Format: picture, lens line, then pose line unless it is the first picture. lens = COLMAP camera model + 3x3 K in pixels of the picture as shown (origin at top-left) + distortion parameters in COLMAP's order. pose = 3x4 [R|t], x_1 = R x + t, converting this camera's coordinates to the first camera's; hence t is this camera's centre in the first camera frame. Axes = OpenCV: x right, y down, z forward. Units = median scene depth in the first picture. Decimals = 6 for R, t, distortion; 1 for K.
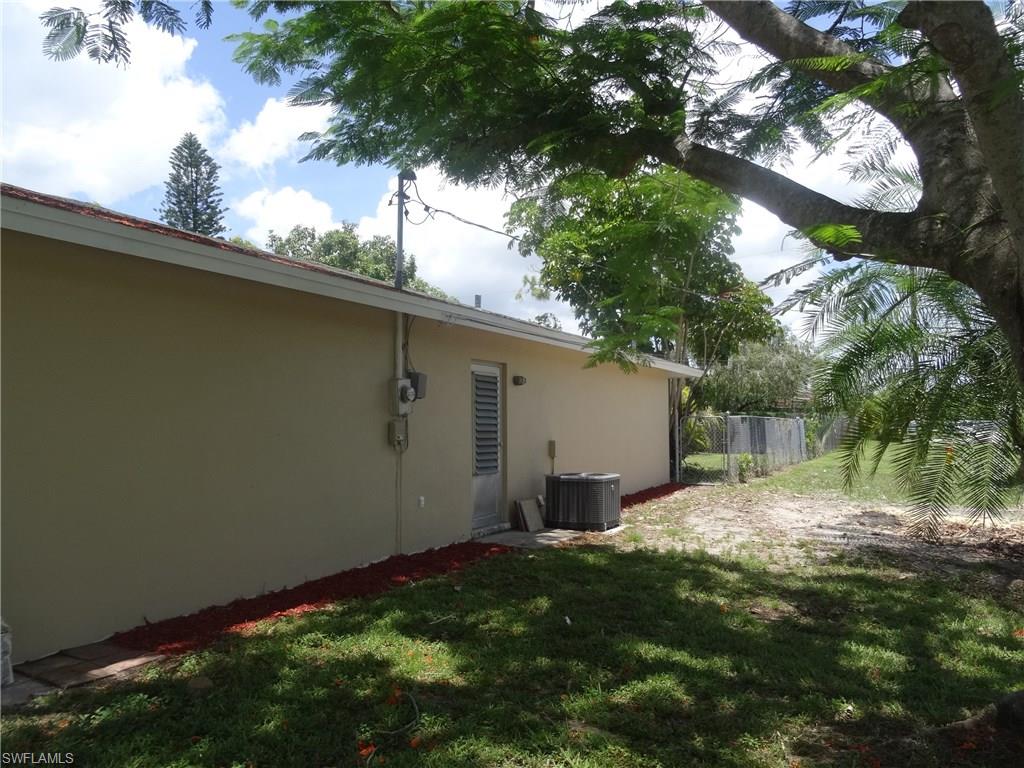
lens RADIAL K [[736.4, 0, 512.0], [0, 736.4, 384.0], [0, 0, 1]] dist [-0.001016, 0.002274]
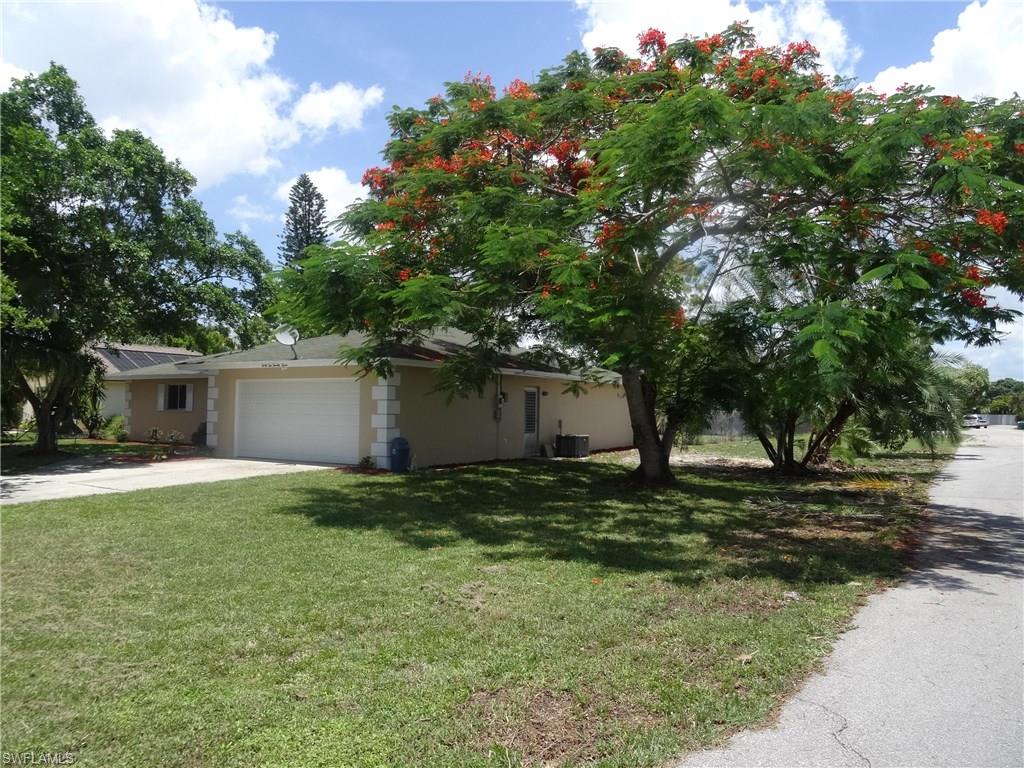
lens RADIAL K [[736.4, 0, 512.0], [0, 736.4, 384.0], [0, 0, 1]] dist [-0.001016, 0.002274]
pose [[0.997266, 0.017889, -0.071695, 0.065854], [-0.016403, 0.999639, 0.021265, -0.076229], [0.072049, -0.020031, 0.997200, -1.226326]]
